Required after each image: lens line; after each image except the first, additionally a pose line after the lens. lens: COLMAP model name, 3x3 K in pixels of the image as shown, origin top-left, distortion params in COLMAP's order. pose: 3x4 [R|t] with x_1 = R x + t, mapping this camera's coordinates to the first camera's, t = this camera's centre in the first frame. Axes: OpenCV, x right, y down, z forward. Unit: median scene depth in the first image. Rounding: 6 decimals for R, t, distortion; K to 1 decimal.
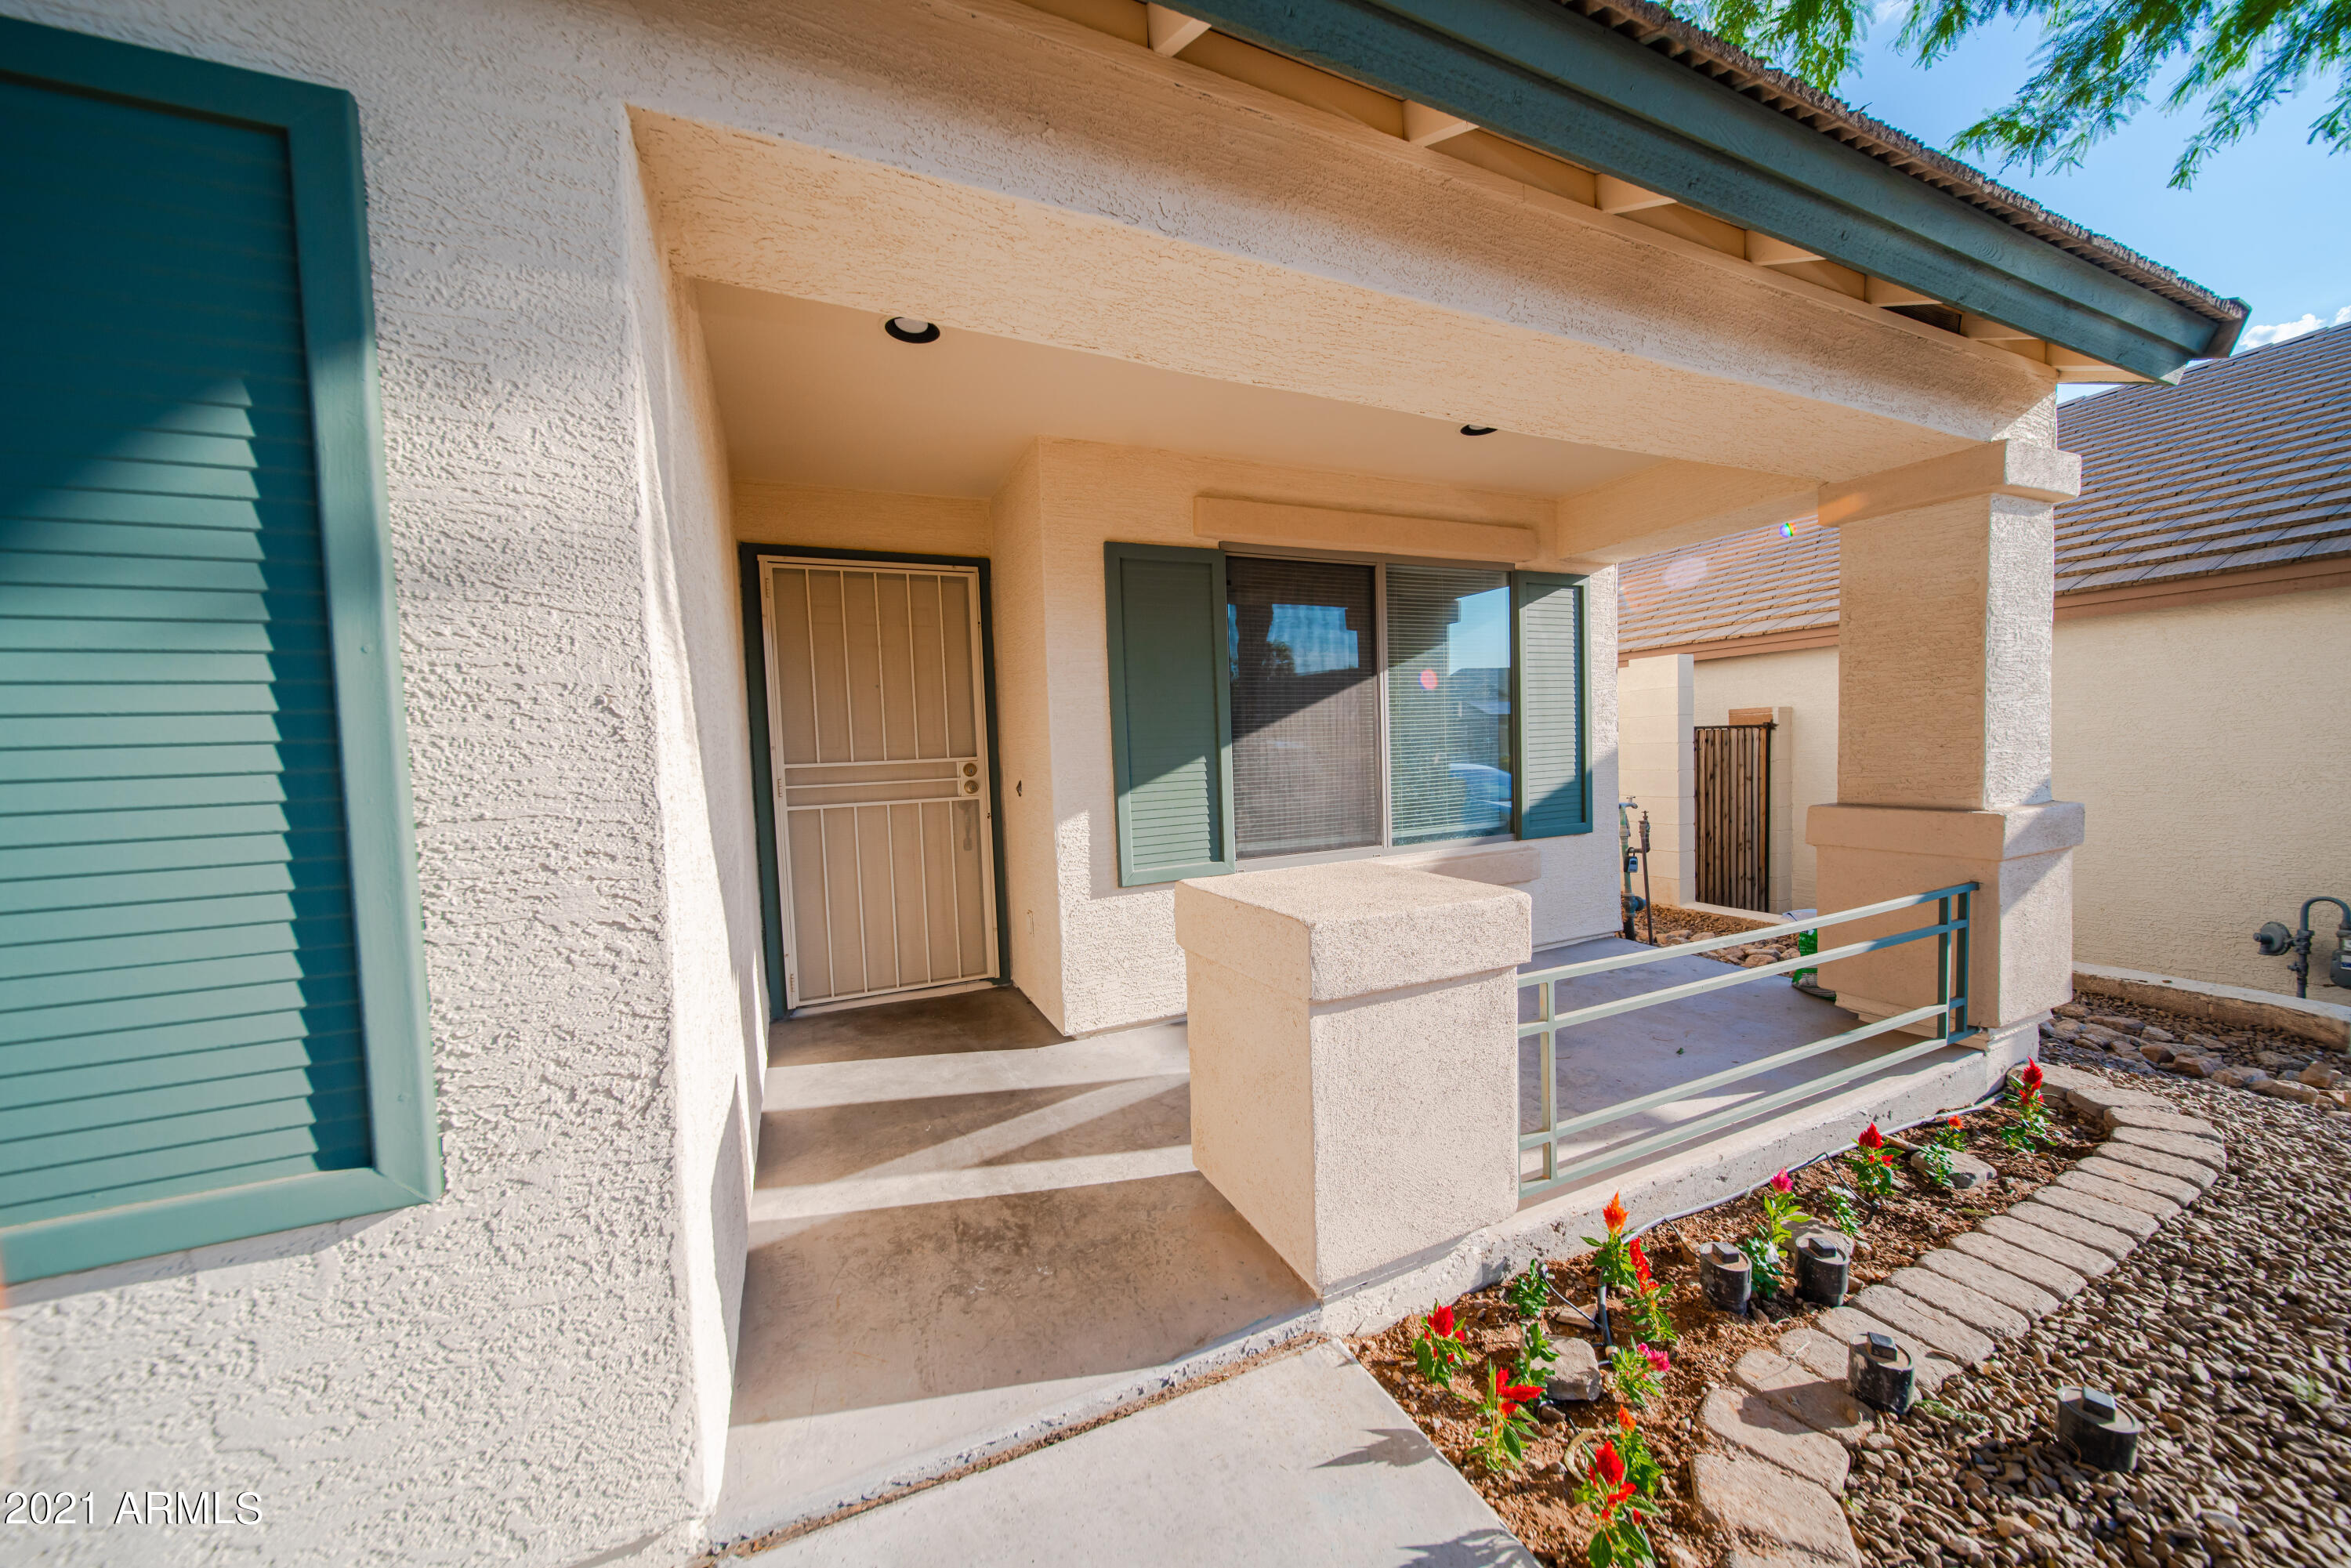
lens RADIAL K [[816.7, 0, 1173.7], [0, 816.7, 794.5], [0, 0, 1]] dist [0.001630, -0.002279]
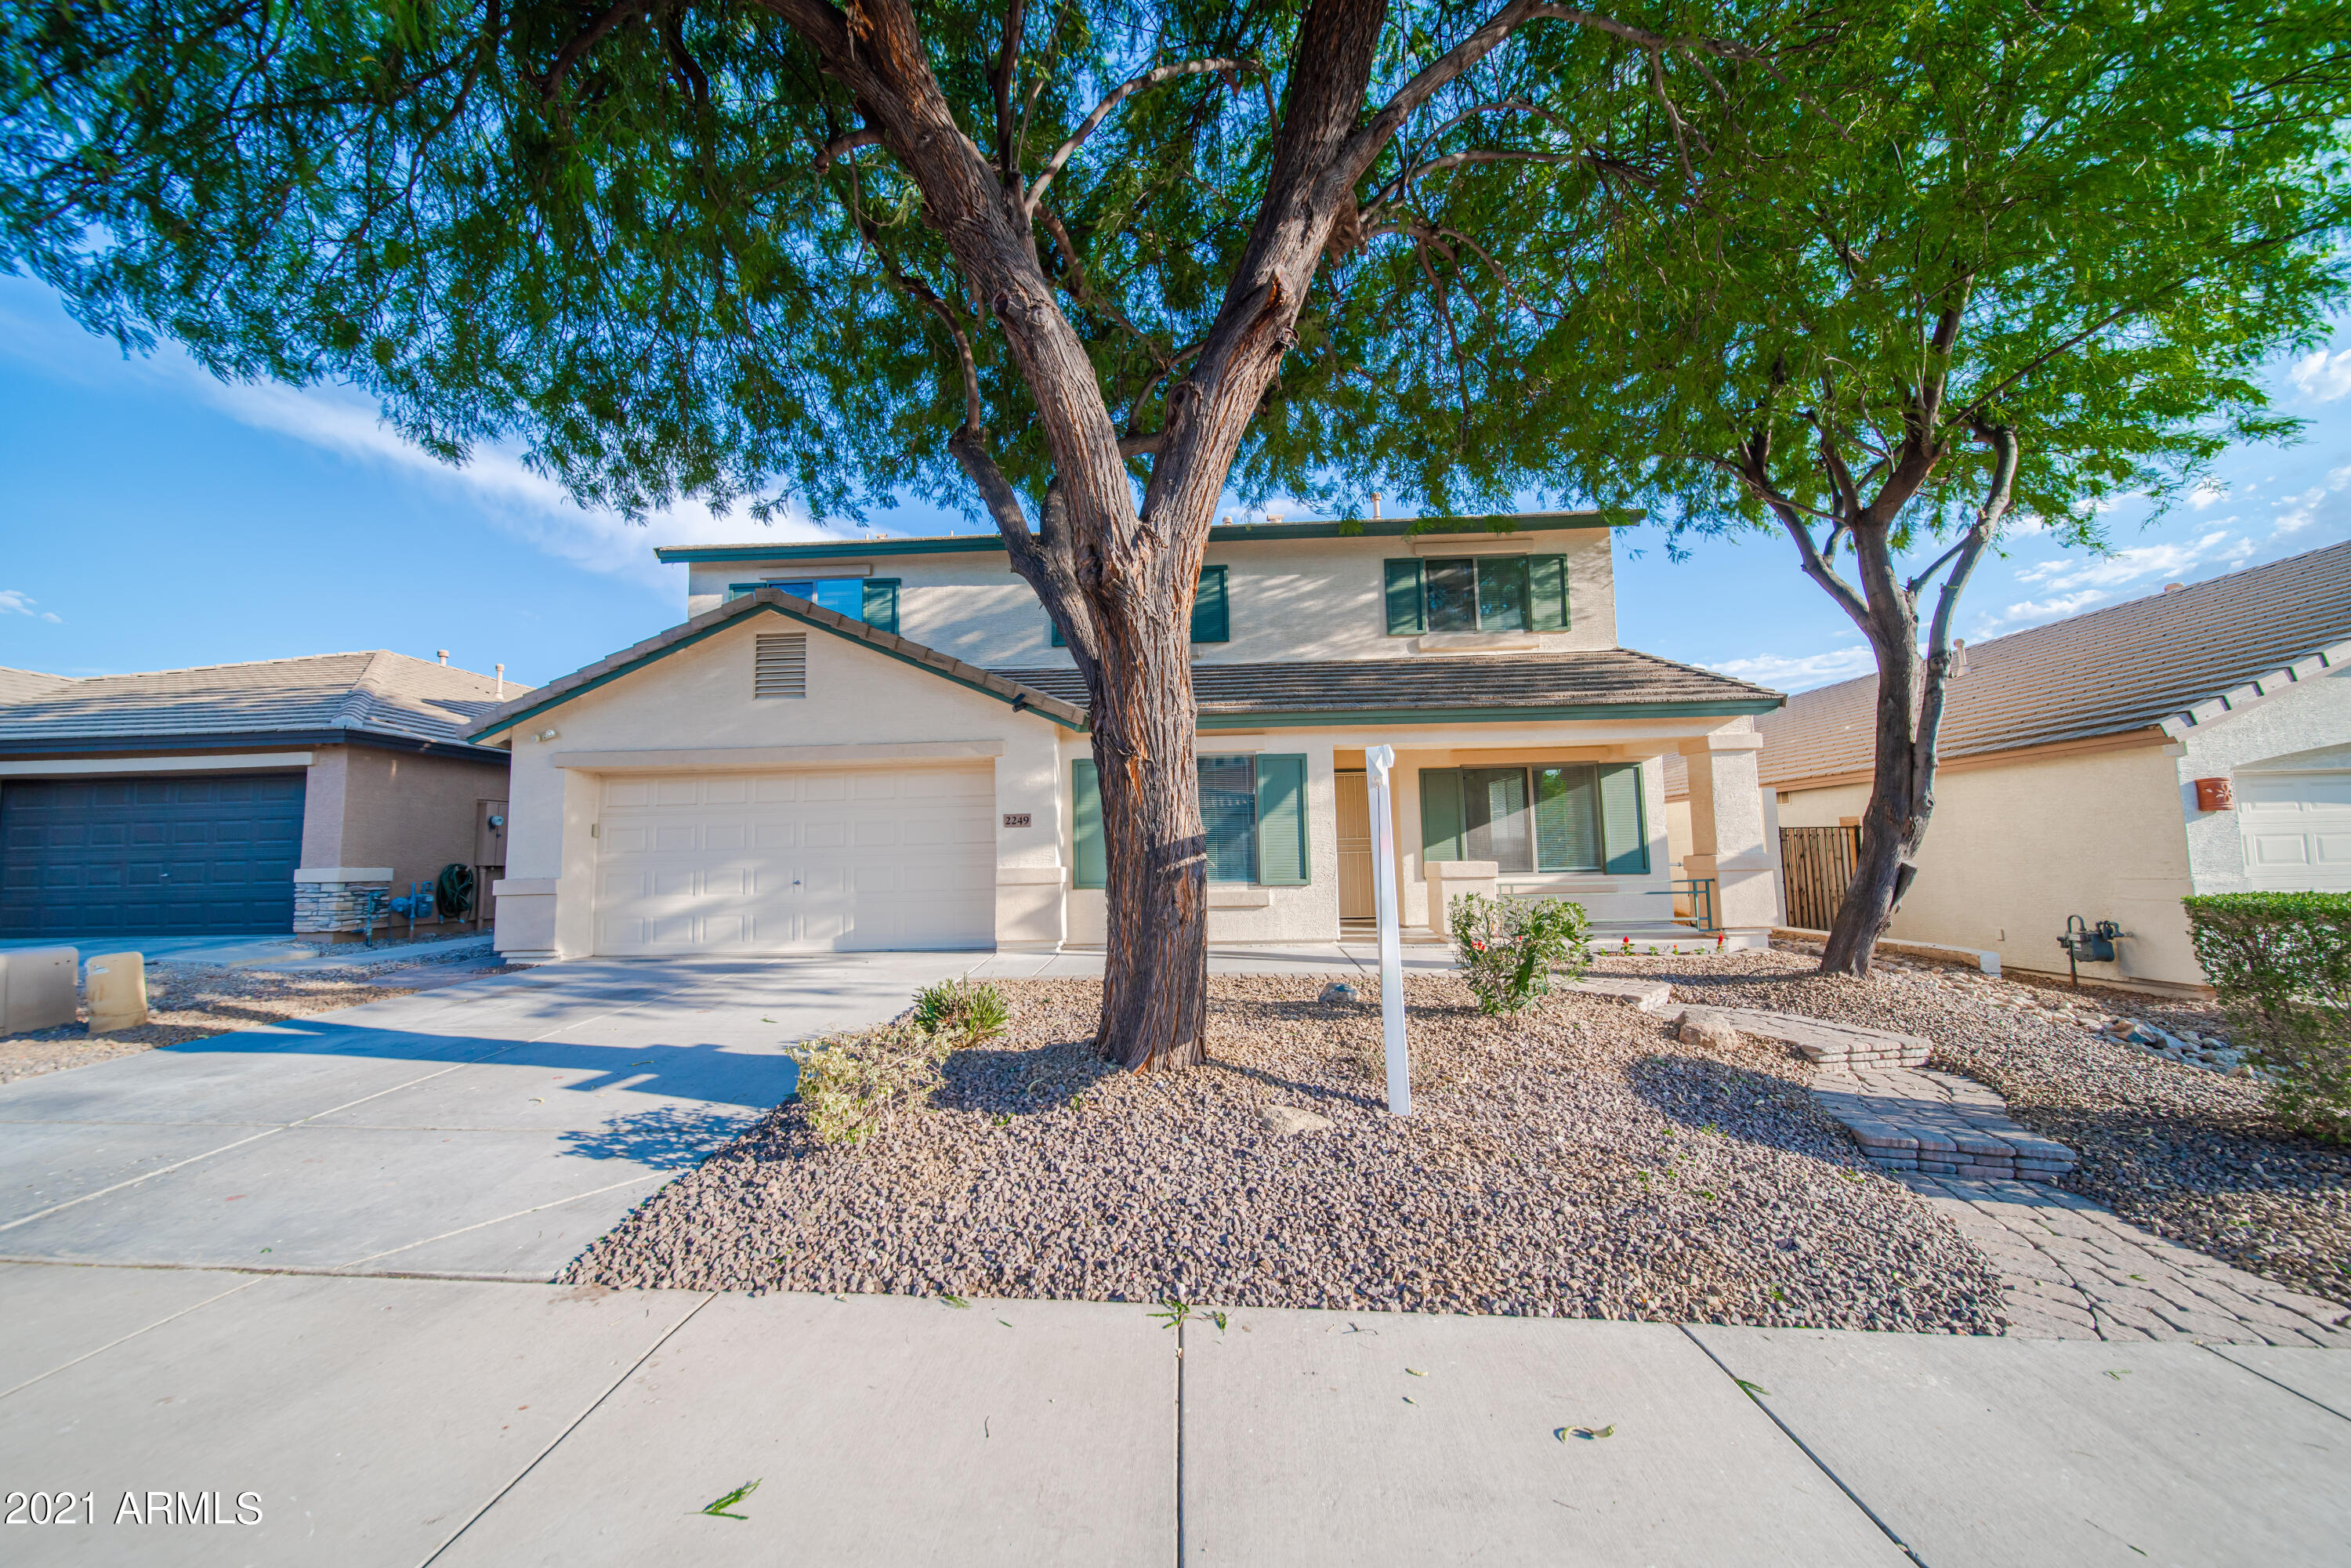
lens RADIAL K [[816.7, 0, 1173.7], [0, 816.7, 794.5], [0, 0, 1]] dist [0.001630, -0.002279]
pose [[0.887569, -0.018603, -0.460300, 0.400341], [-0.039592, 0.992407, -0.116449, 0.151840], [0.458971, 0.121581, 0.880093, -1.688349]]
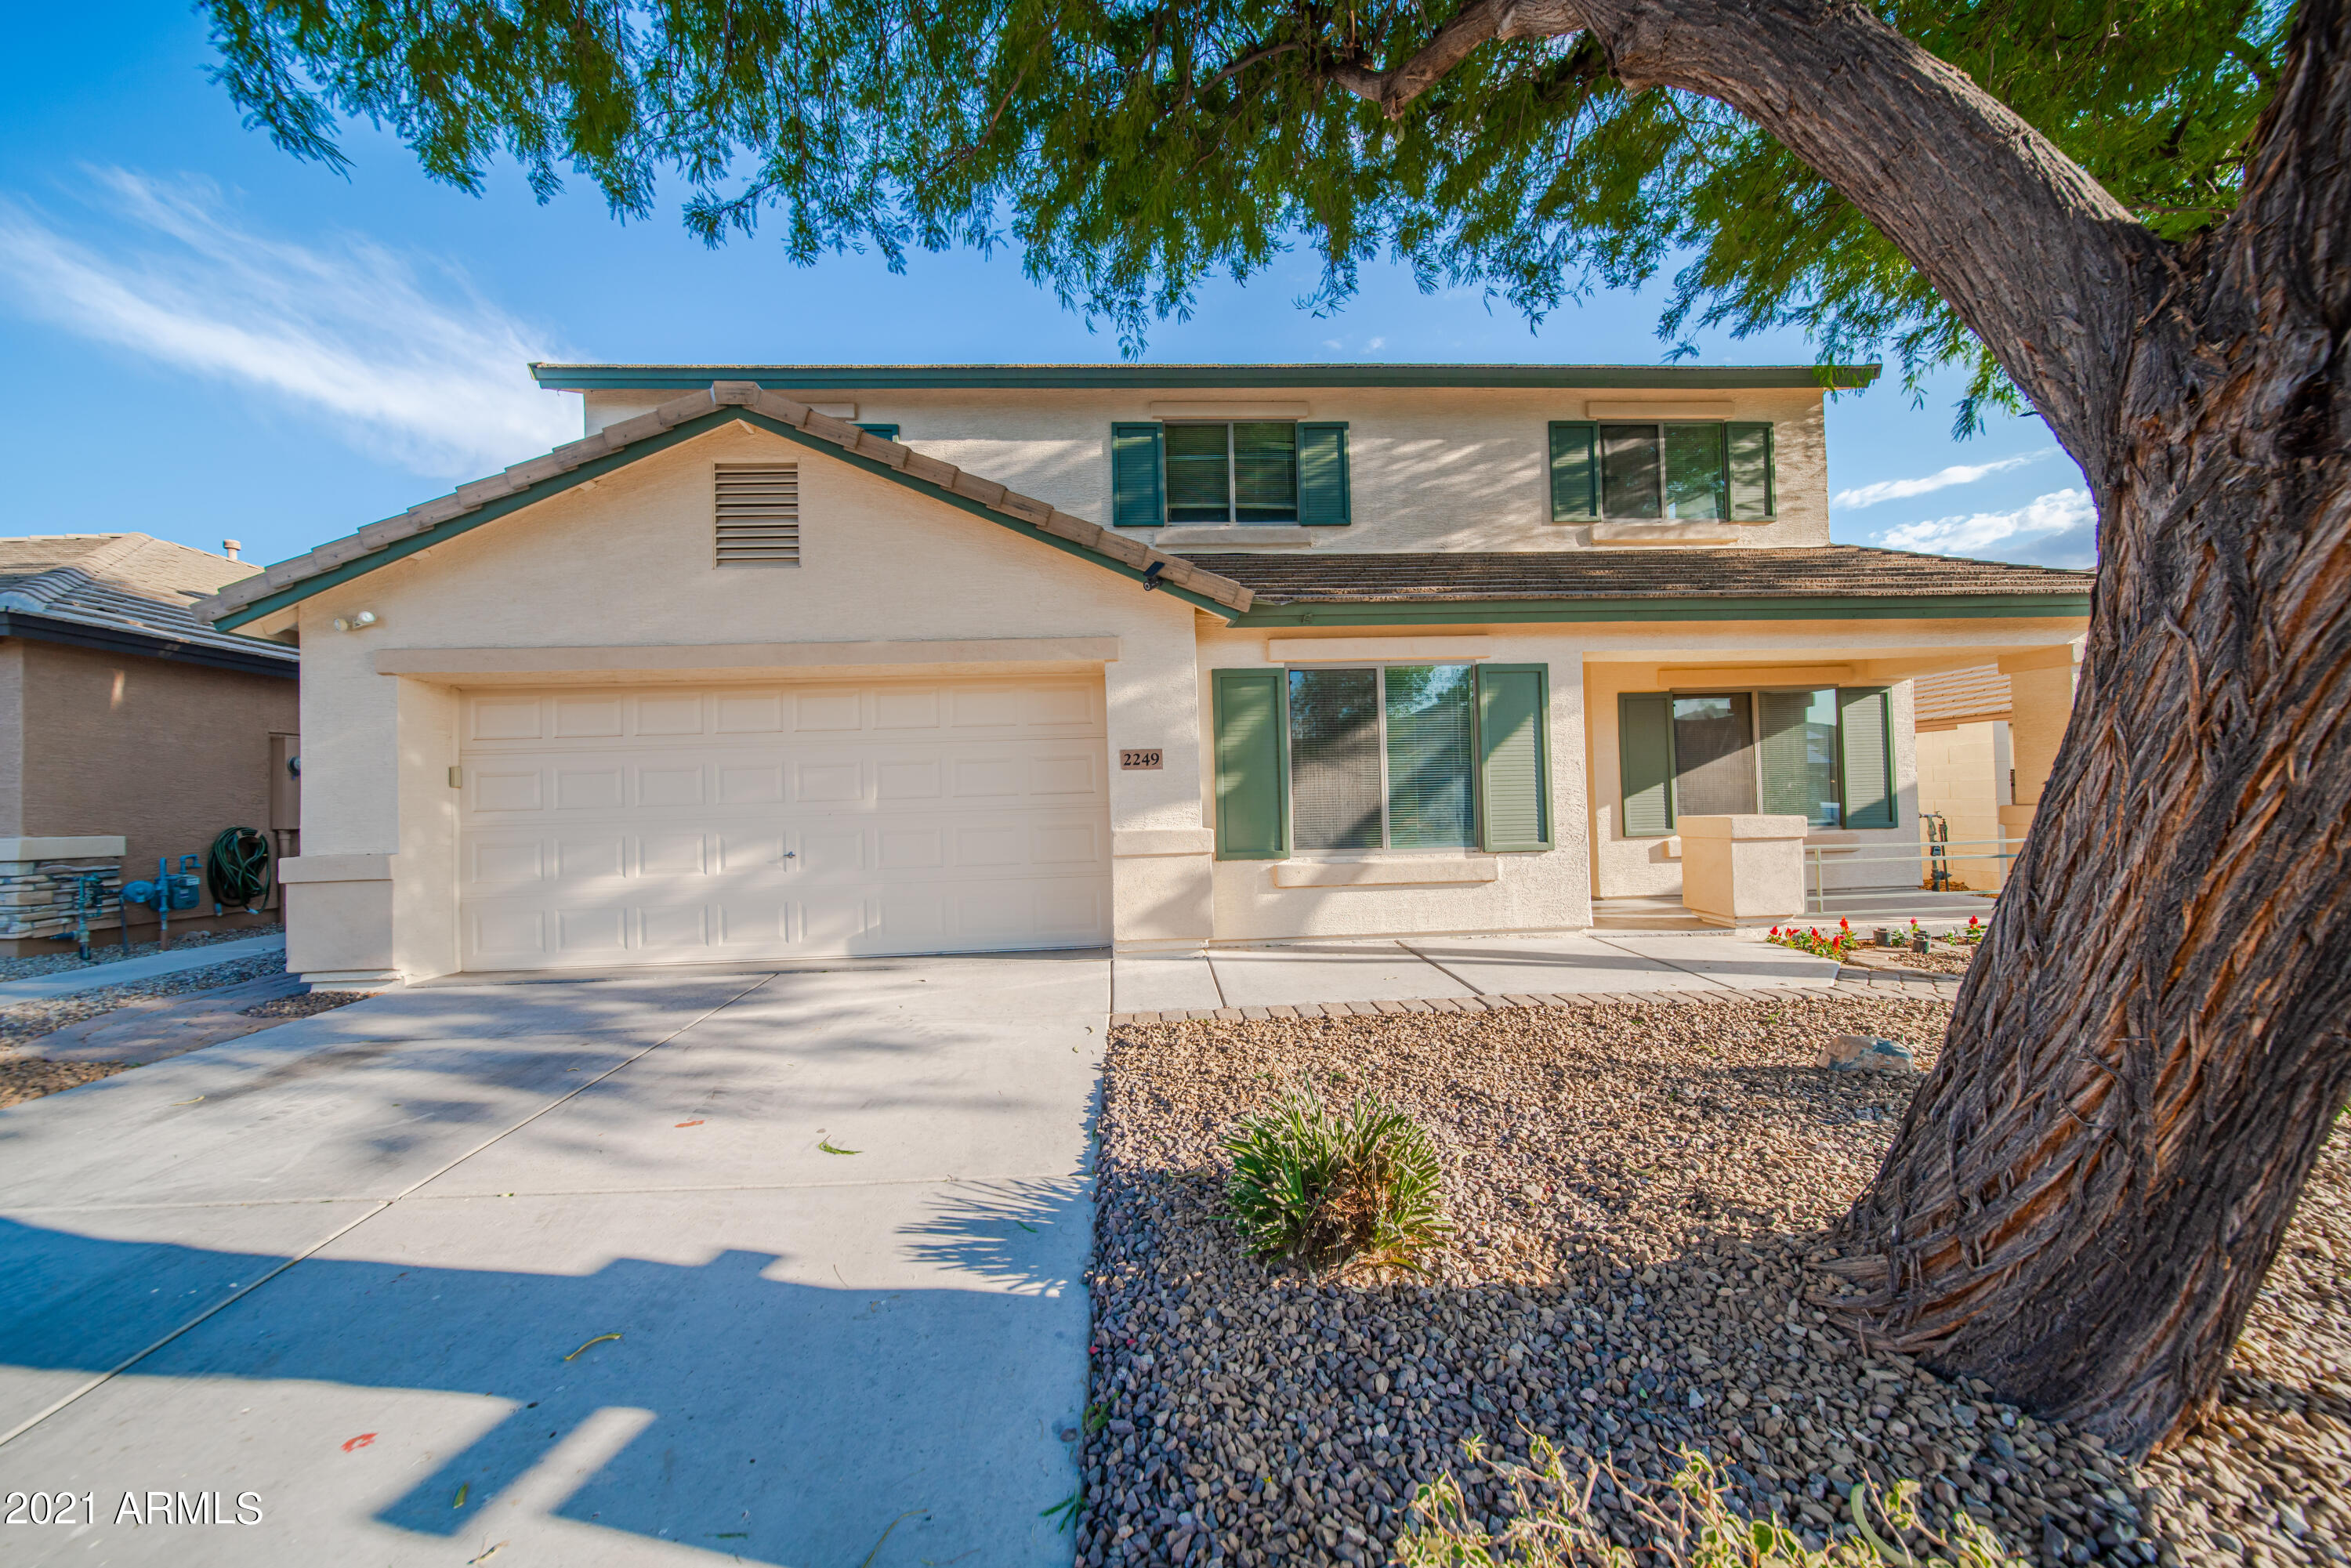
lens RADIAL K [[816.7, 0, 1173.7], [0, 816.7, 794.5], [0, 0, 1]] dist [0.001630, -0.002279]
pose [[0.928494, 0.006609, -0.371287, -0.310696], [-0.029779, 0.997947, -0.056706, 0.127228], [0.370150, 0.063707, 0.926785, -1.305803]]
